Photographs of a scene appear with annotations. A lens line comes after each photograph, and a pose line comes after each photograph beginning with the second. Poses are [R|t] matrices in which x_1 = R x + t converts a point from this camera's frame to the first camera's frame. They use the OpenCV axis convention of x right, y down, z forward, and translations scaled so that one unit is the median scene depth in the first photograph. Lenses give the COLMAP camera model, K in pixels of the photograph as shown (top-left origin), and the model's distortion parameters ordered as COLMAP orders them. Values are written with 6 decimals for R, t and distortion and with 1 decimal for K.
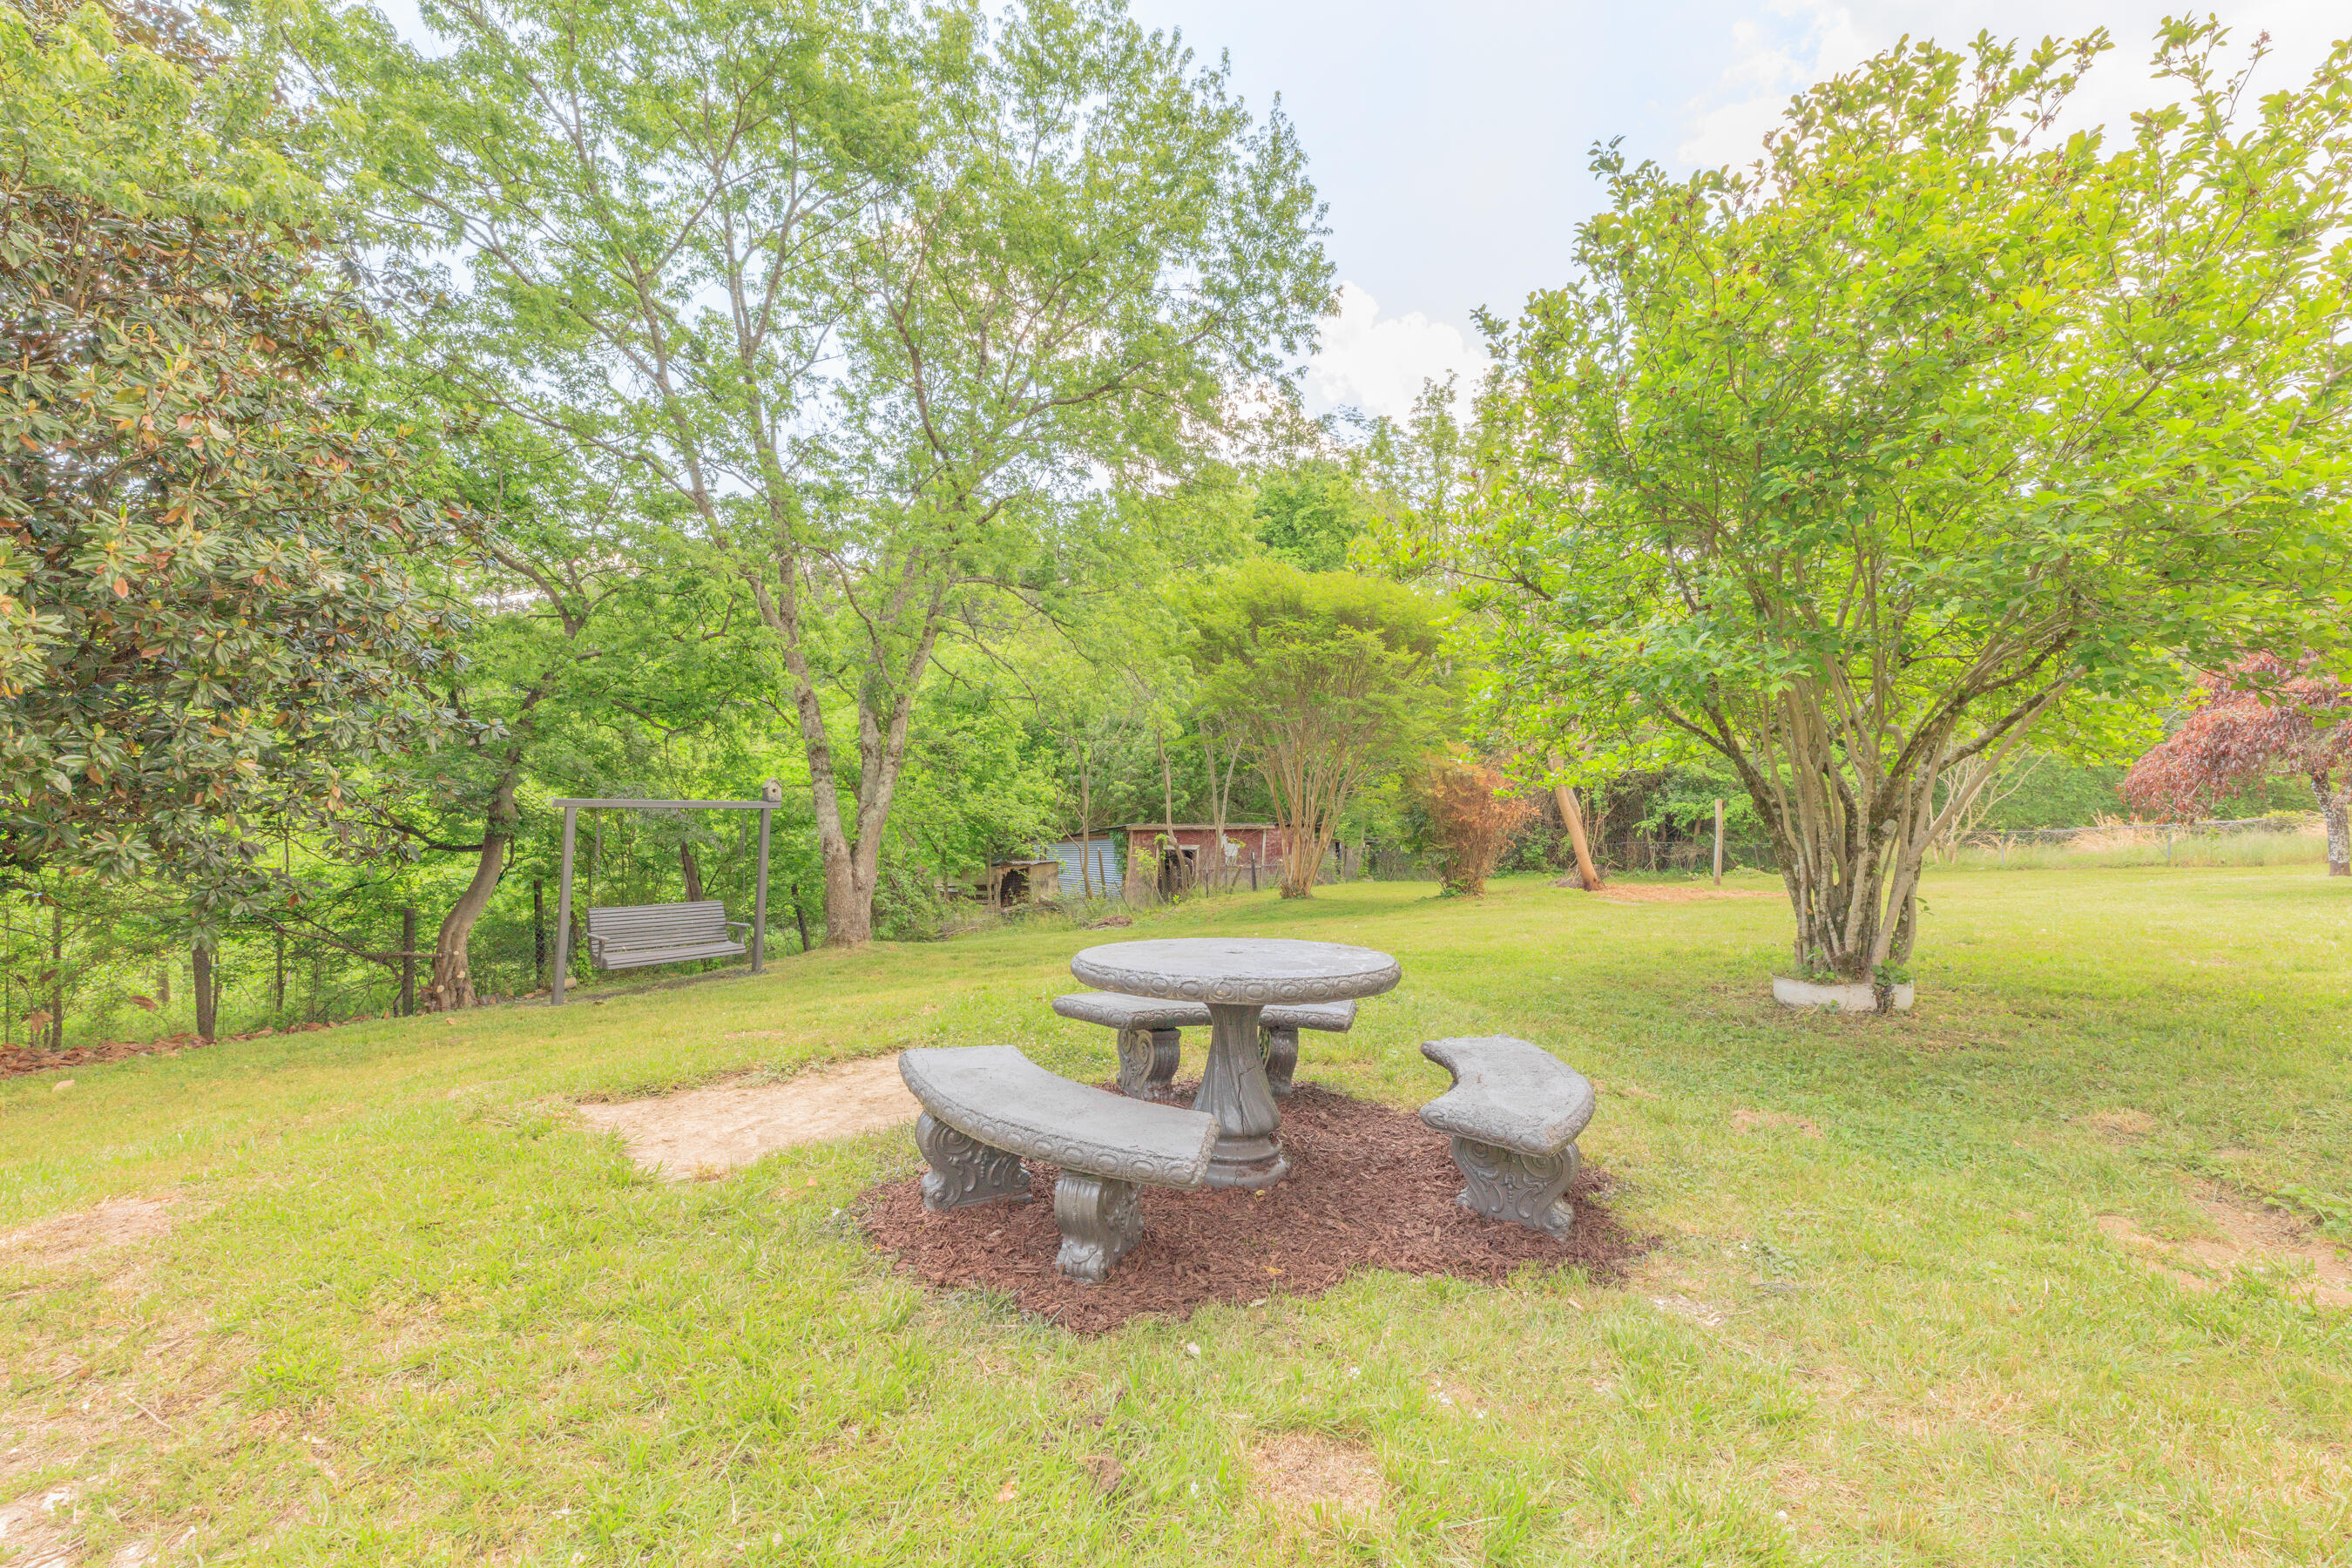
lens RADIAL K [[1063.0, 0, 1183.8], [0, 1063.0, 764.5], [0, 0, 1]] dist [0.003701, 0.000867]
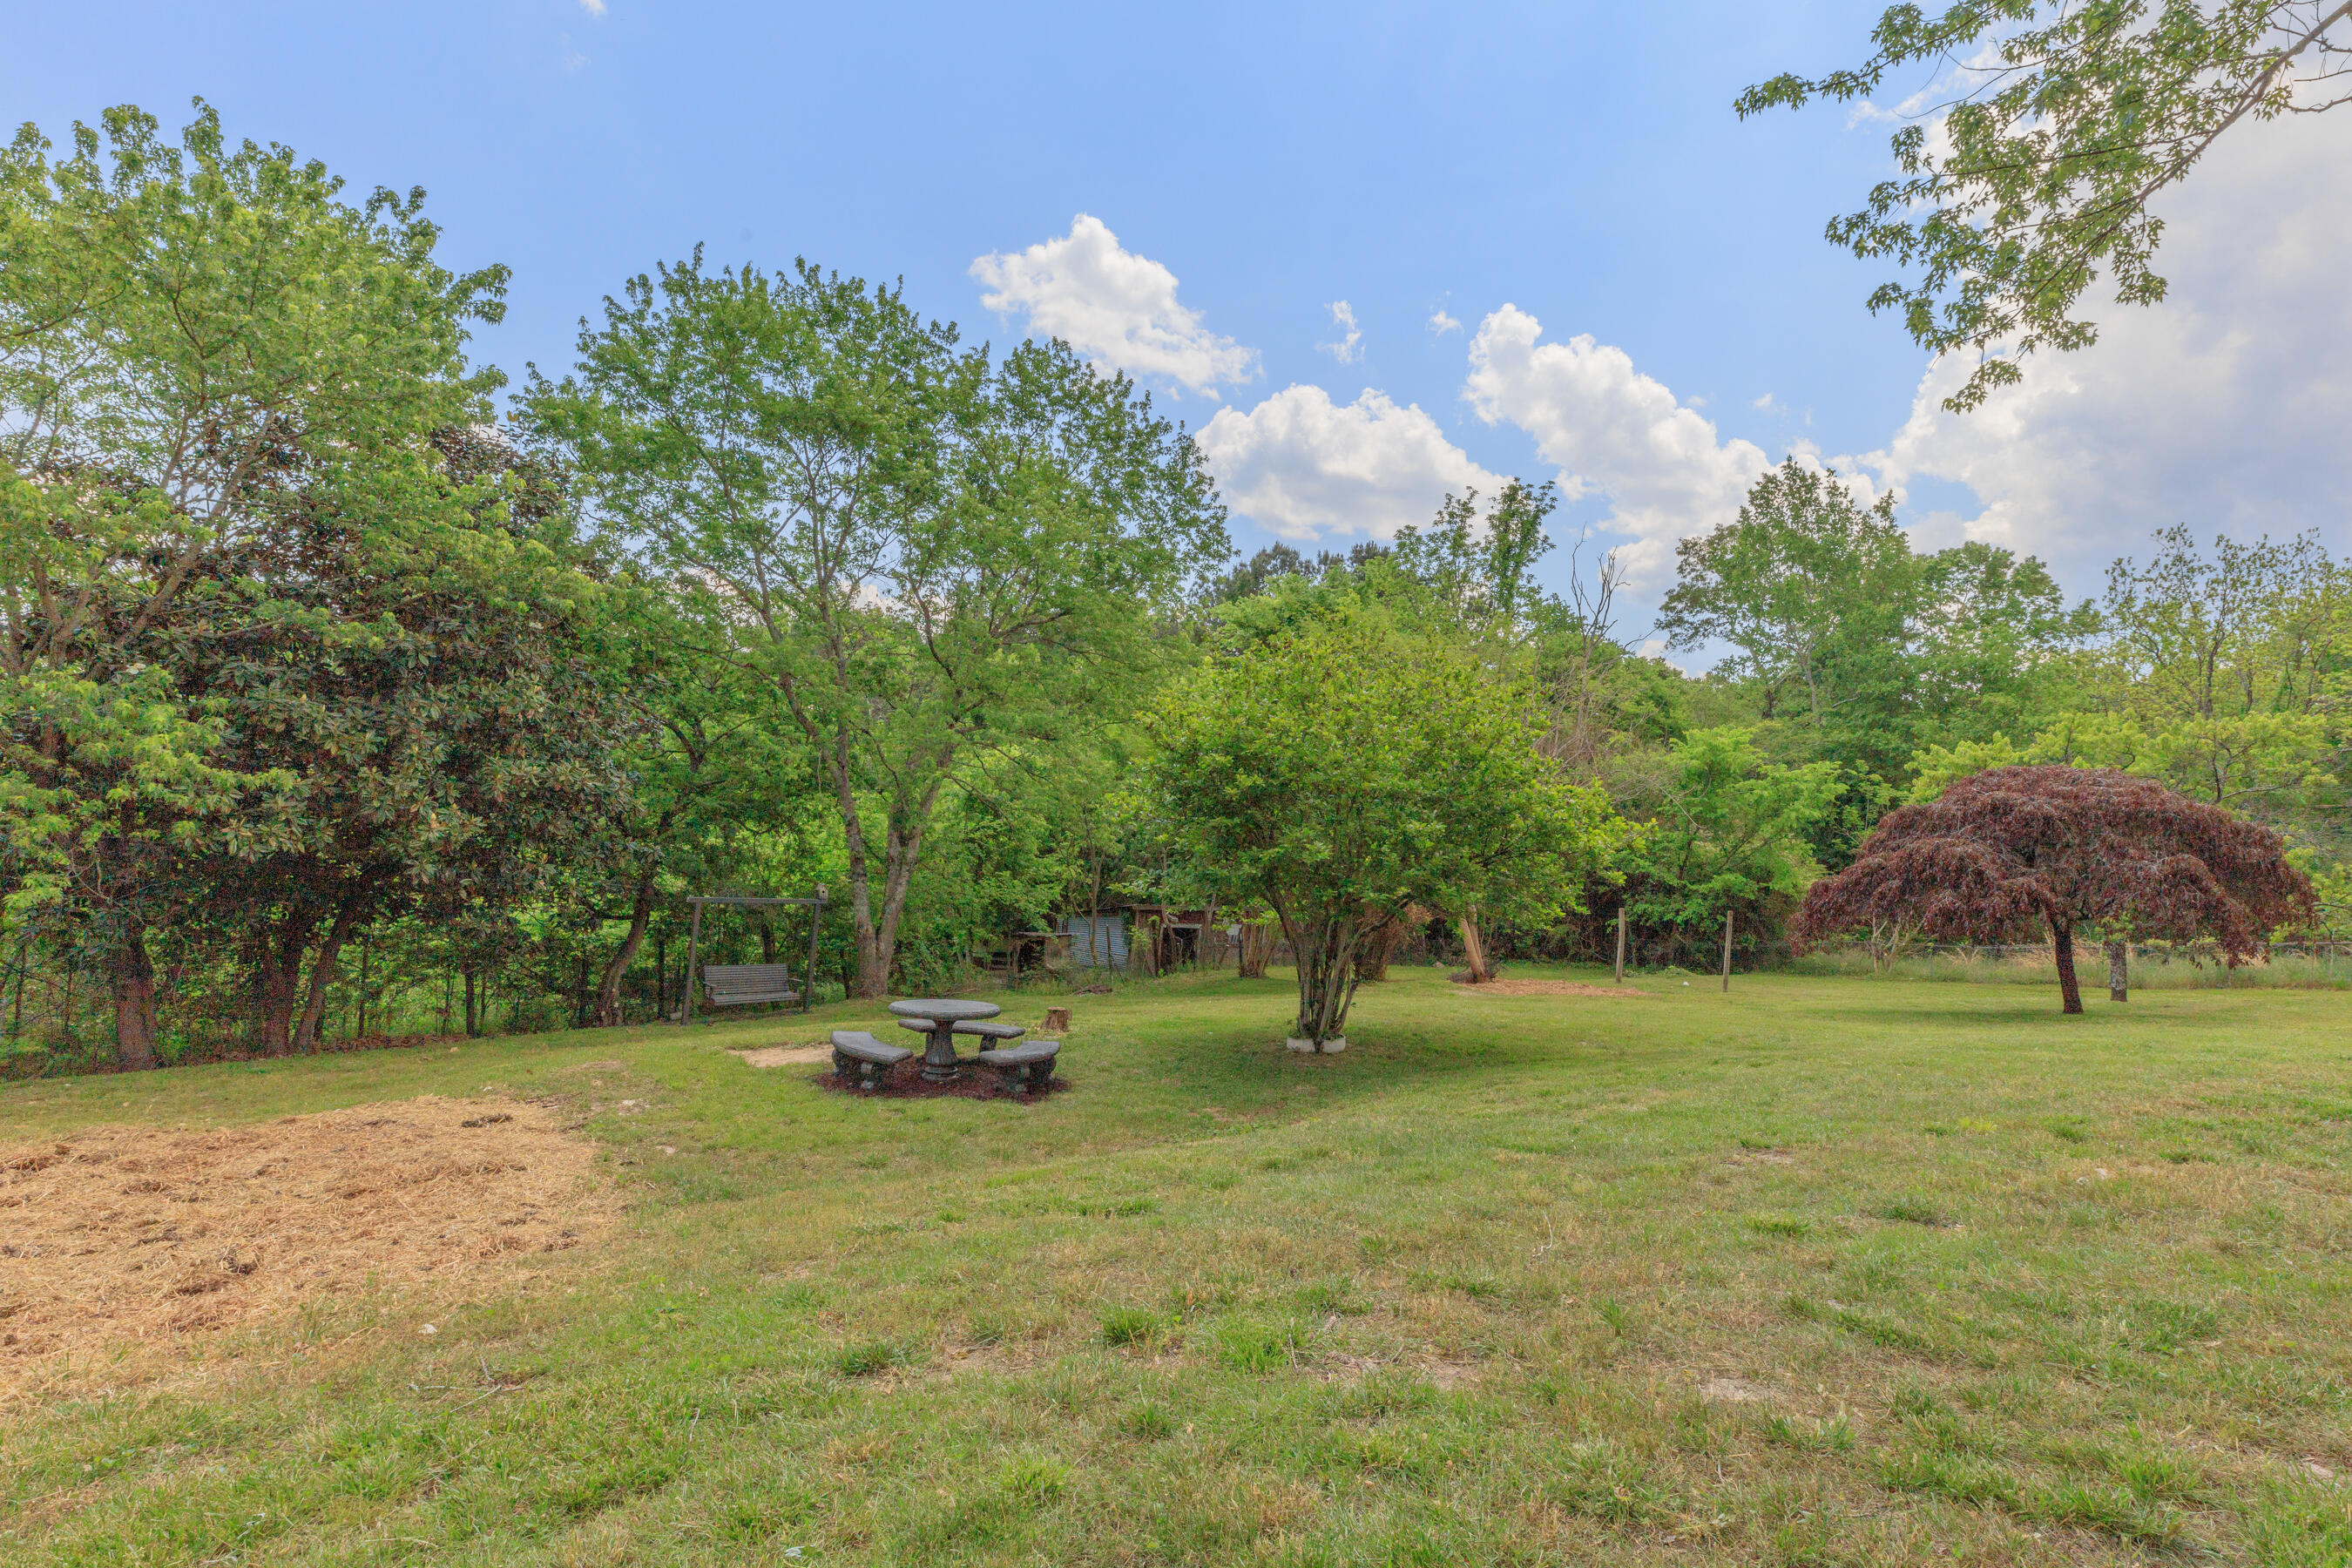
lens RADIAL K [[1121.7, 0, 1176.0], [0, 1121.7, 784.0], [0, 0, 1]] dist [0.001754, 0.000215]
pose [[0.995591, 0.032951, -0.087826, 0.205536], [-0.035919, 0.998828, -0.032431, -0.078560], [0.086655, 0.035442, 0.995608, -0.452865]]
